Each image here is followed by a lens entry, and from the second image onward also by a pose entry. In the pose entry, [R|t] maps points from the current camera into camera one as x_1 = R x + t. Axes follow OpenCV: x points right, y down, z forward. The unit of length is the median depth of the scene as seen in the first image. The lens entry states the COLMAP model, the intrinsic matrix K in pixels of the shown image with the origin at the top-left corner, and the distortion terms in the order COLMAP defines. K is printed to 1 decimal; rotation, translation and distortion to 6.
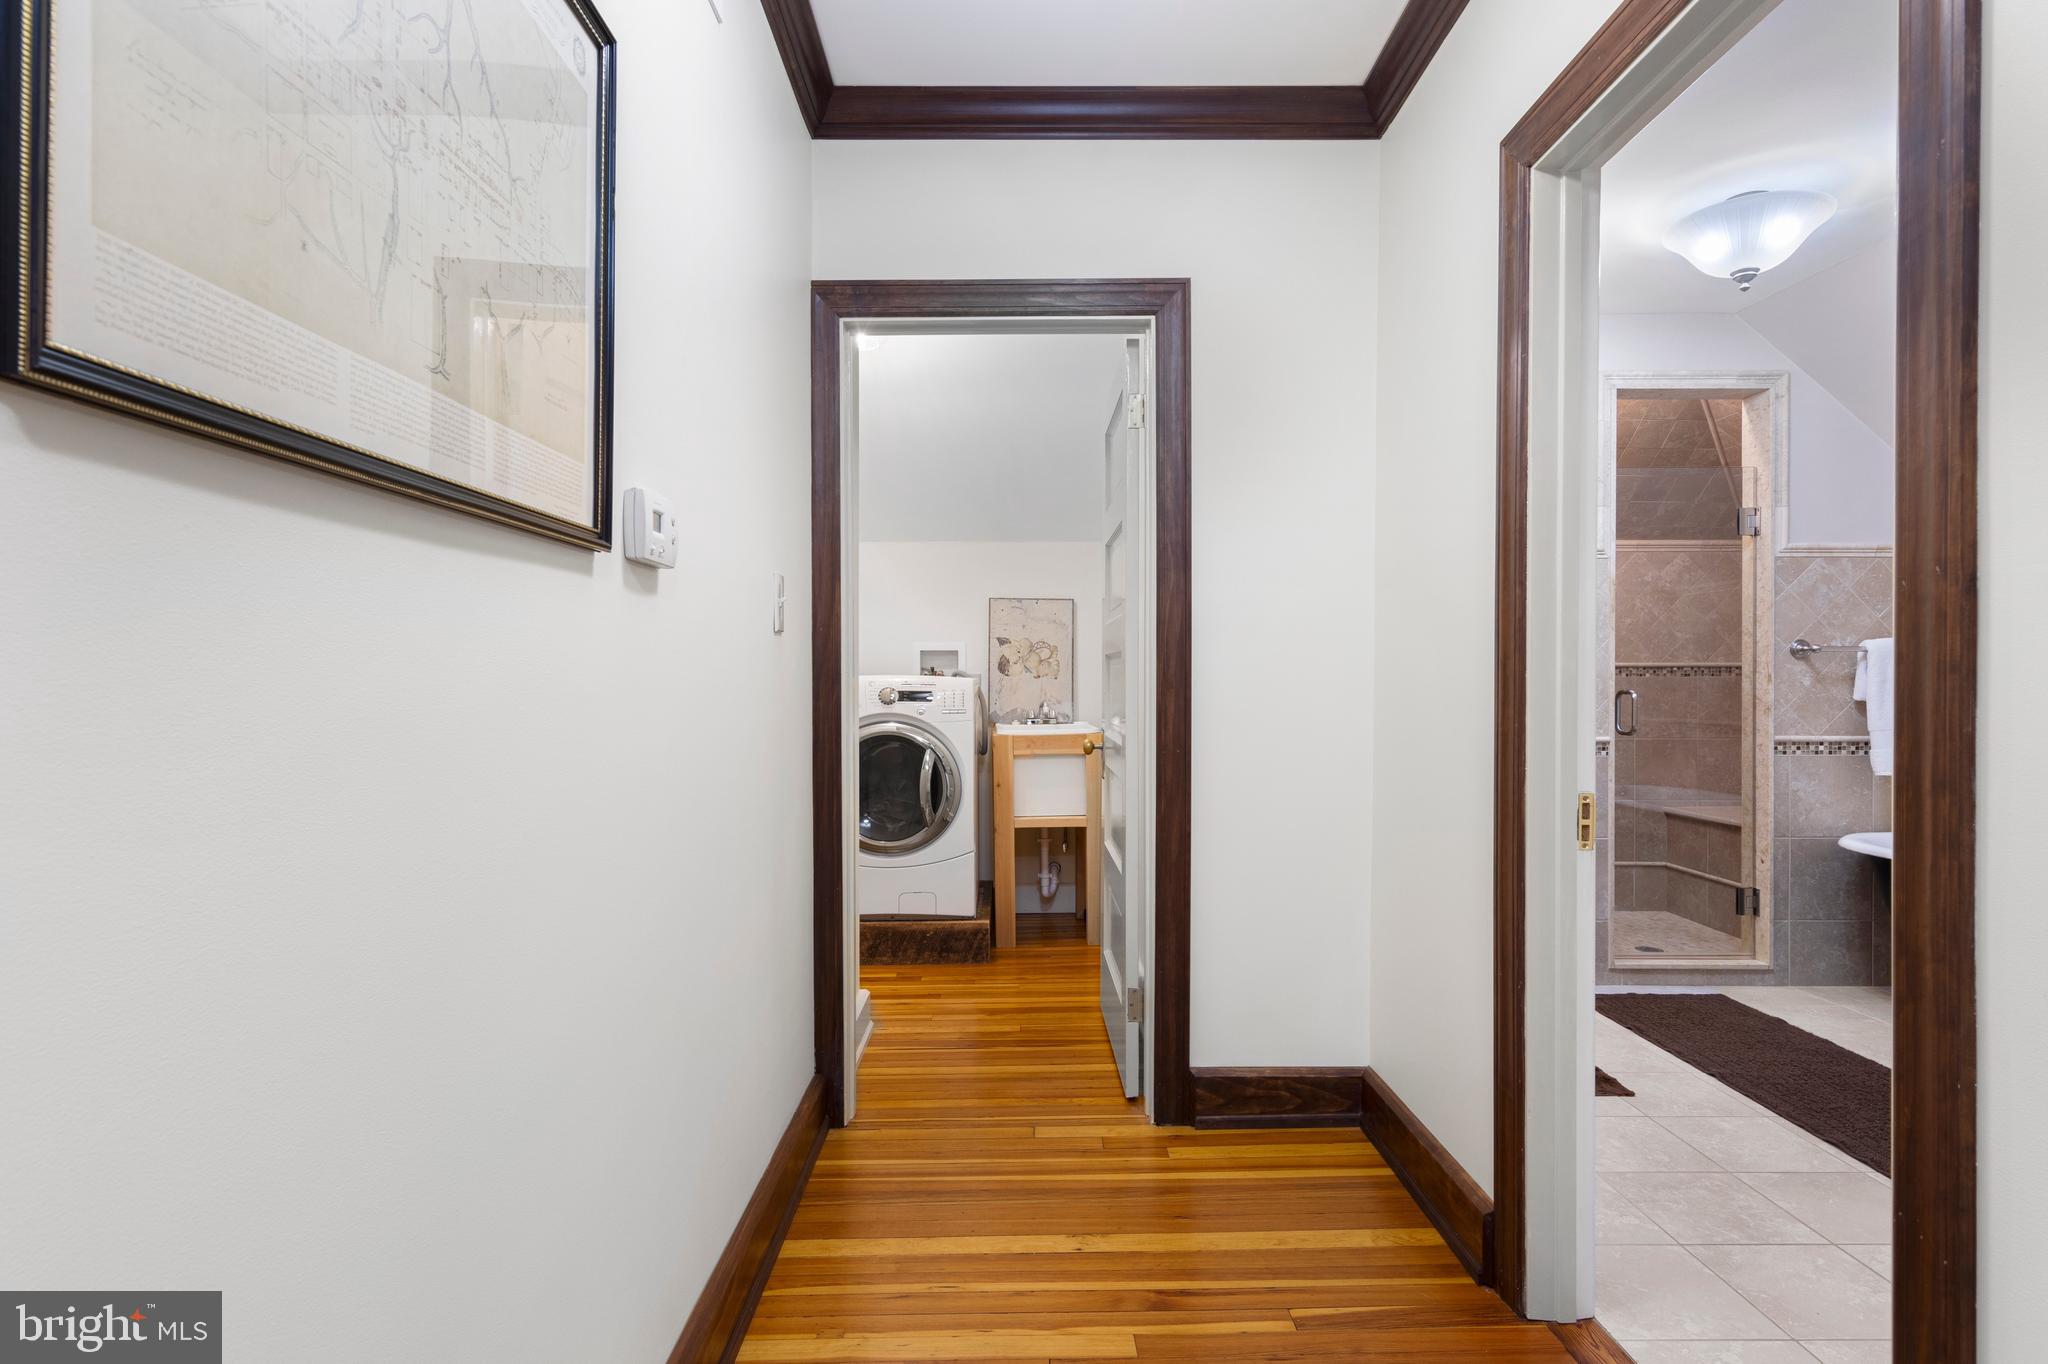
lens RADIAL K [[1051.1, 0, 1024.0], [0, 1051.1, 682.0], [0, 0, 1]] dist [0.002339, 0.000003]
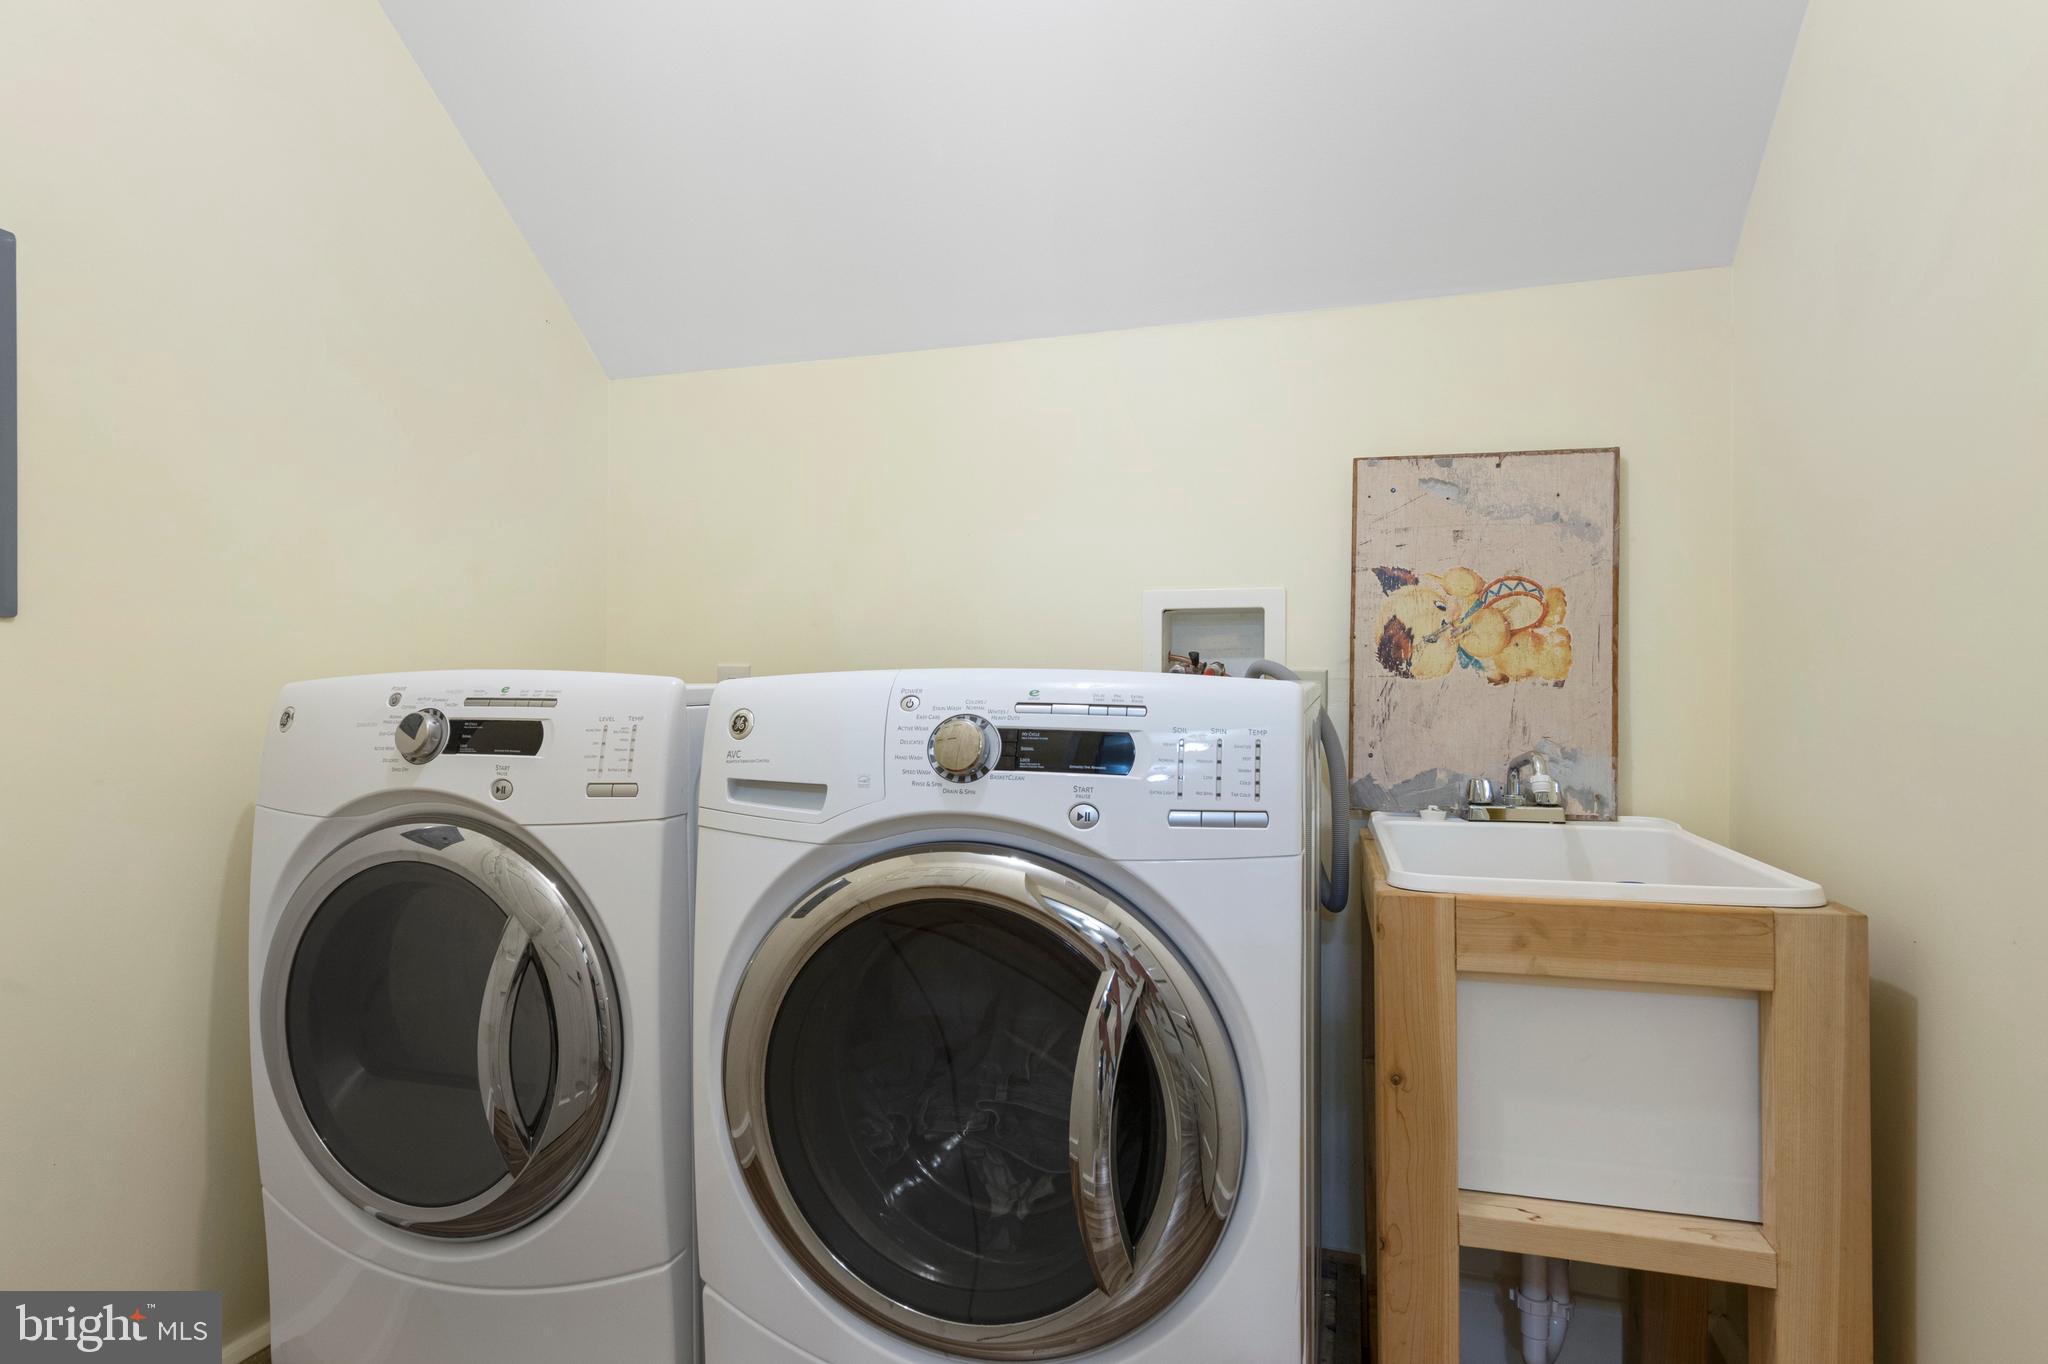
lens RADIAL K [[1051.1, 0, 1024.0], [0, 1051.1, 682.0], [0, 0, 1]] dist [0.002339, 0.000003]
pose [[0.950663, 0.007901, -0.310125, -0.028346], [-0.008677, 0.999962, -0.001122, -0.002493], [0.310104, 0.003757, 0.950695, 0.627995]]
